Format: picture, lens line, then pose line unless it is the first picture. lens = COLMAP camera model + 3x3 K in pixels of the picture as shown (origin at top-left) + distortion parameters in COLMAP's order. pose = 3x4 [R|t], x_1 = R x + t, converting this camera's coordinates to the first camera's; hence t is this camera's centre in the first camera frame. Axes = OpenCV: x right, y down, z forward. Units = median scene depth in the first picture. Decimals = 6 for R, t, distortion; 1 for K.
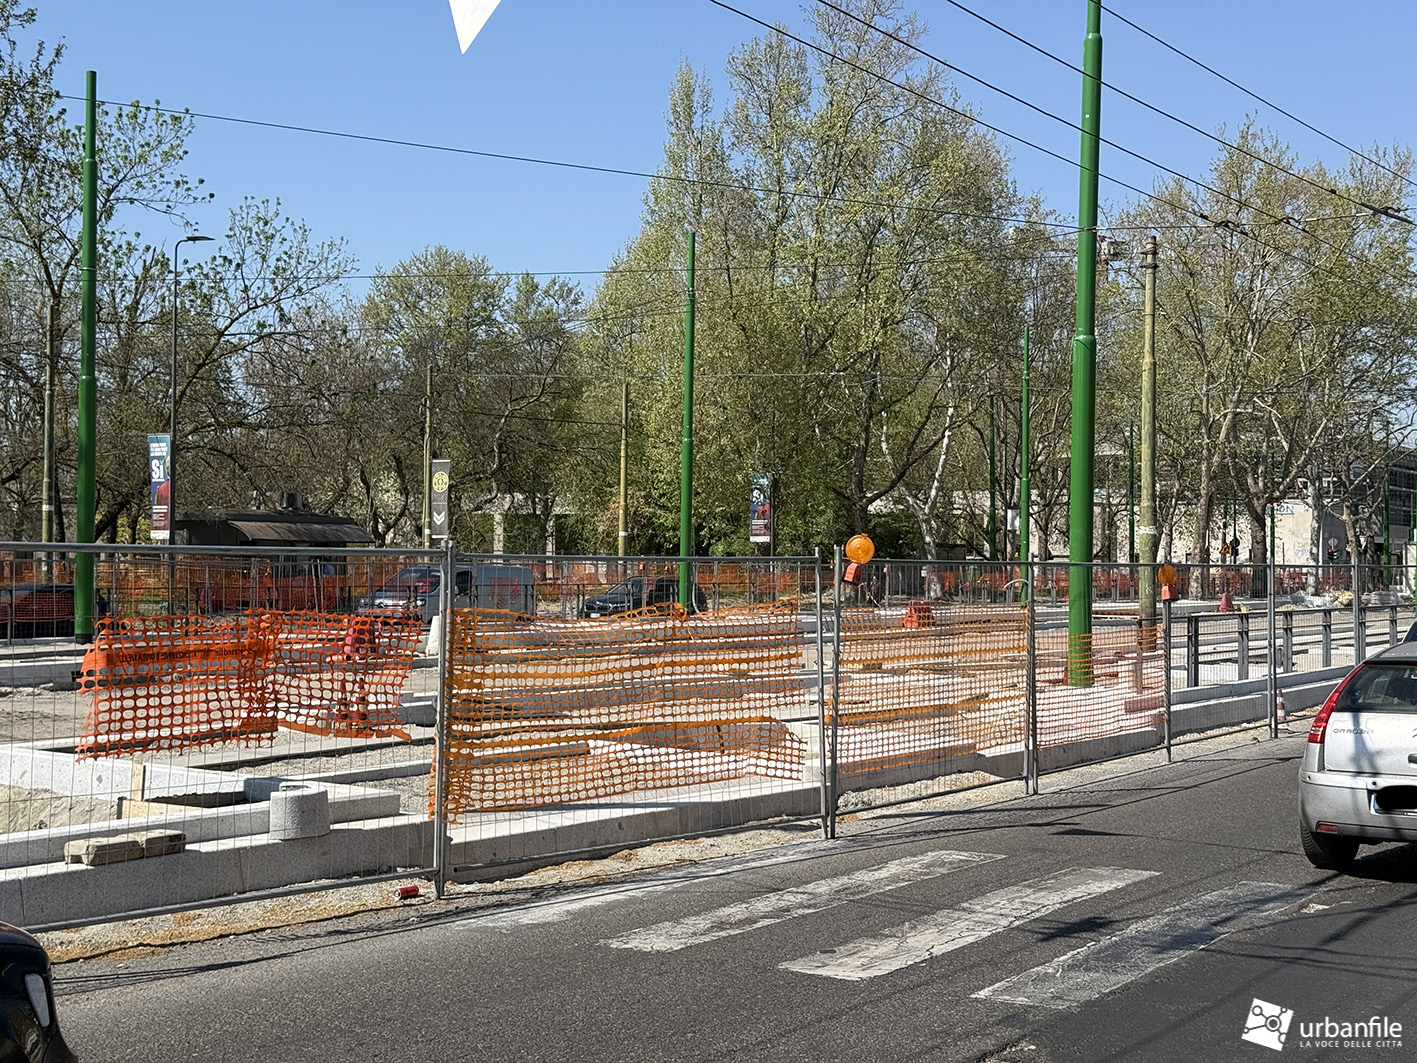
lens RADIAL K [[2020.8, 0, 708.5], [0, 2020.8, 531.5], [0, 0, 1]] dist [0.141991, -0.018287]
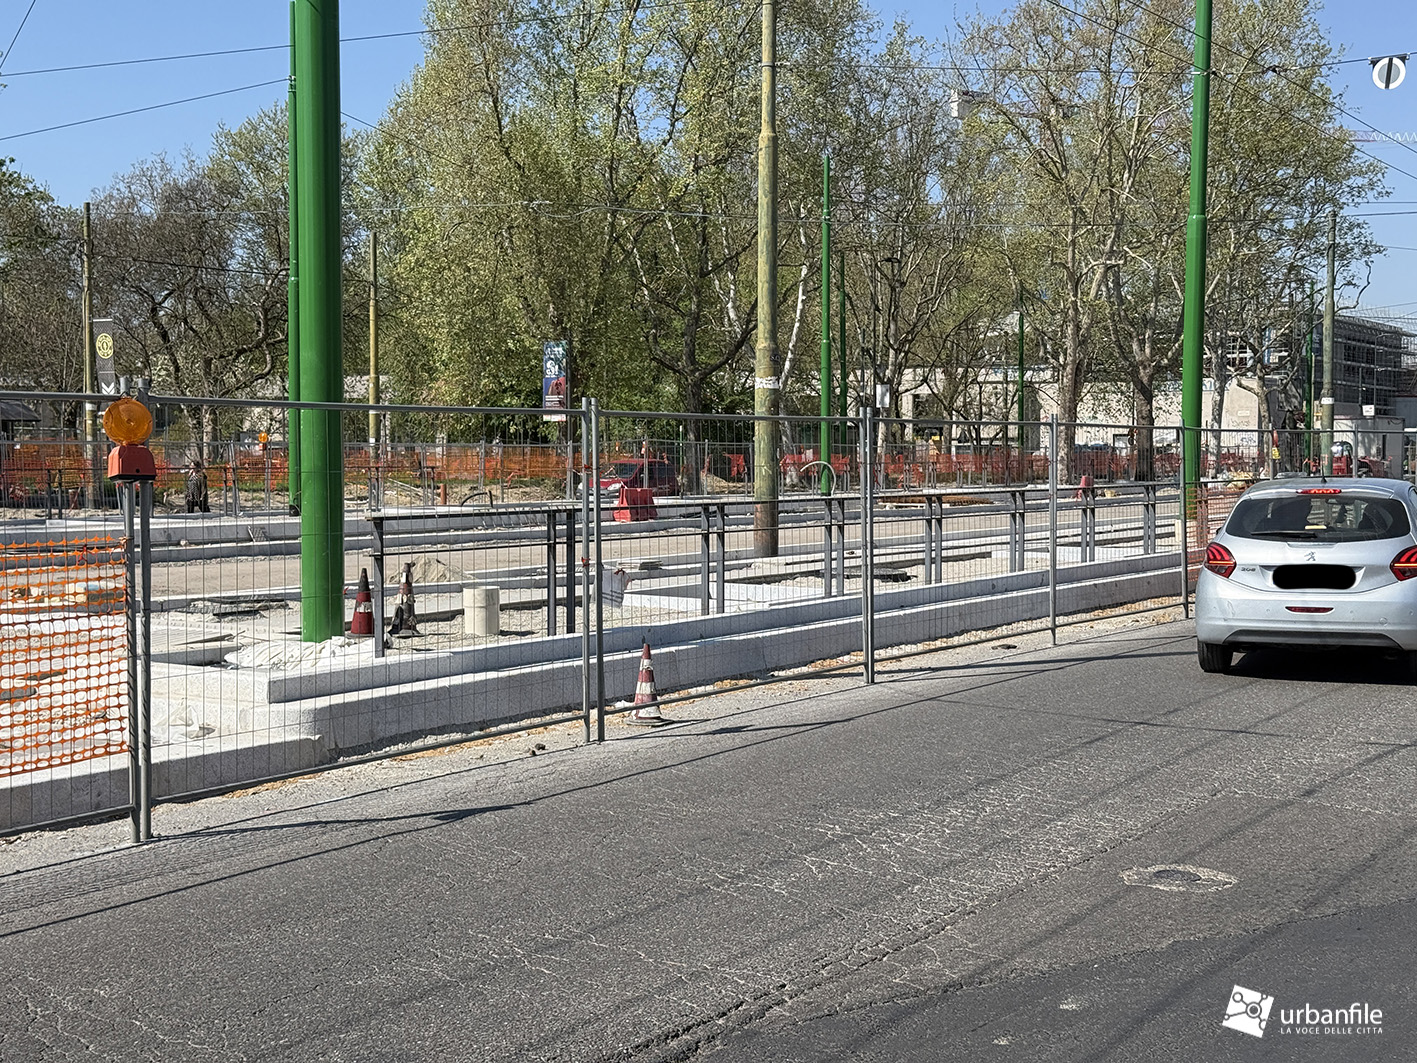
lens RADIAL K [[1943.6, 0, 708.5], [0, 1943.6, 531.5], [0, 0, 1]] dist [0.147953, -0.004706]
pose [[0.999832, -0.006302, -0.017232, 0.104991], [0.007250, 0.998429, 0.055563, 0.006549], [0.016855, -0.055678, 0.998306, 0.168786]]
